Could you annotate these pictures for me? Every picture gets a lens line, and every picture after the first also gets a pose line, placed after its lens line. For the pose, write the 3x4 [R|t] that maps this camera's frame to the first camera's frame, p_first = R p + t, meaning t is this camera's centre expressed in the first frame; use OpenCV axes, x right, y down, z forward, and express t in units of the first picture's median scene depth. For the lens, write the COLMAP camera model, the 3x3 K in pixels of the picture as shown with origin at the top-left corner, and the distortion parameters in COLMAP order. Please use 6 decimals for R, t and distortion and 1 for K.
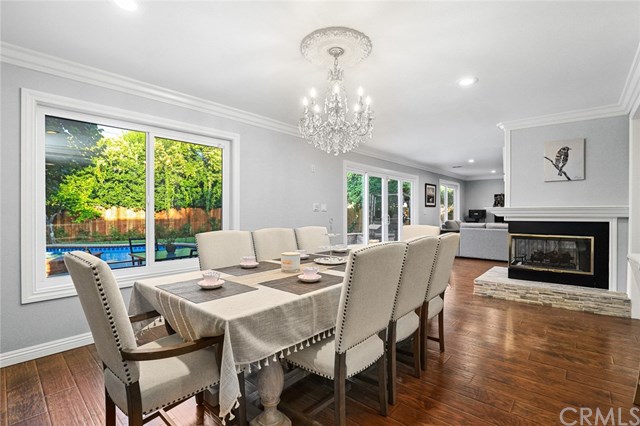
lens RADIAL K [[296.5, 0, 320.0], [0, 296.5, 213.0], [0, 0, 1]] dist [-0.022516, -0.000103]
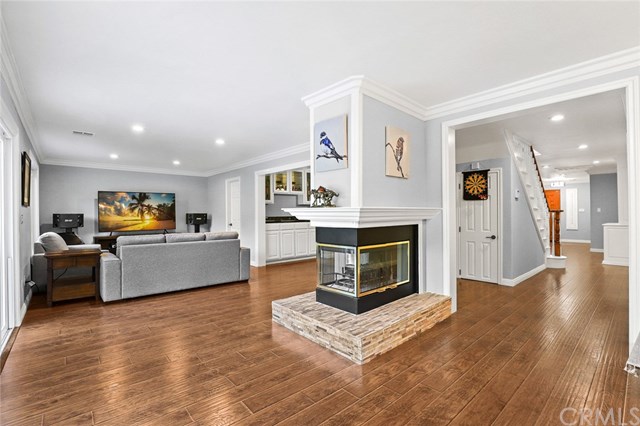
lens RADIAL K [[296.5, 0, 320.0], [0, 296.5, 213.0], [0, 0, 1]] dist [-0.022516, -0.000103]
pose [[0.103305, 0.011072, 0.994588, -0.035059], [0.011131, 0.999863, -0.012287, 0.000713], [-0.994587, 0.012340, 0.103167, 1.136453]]
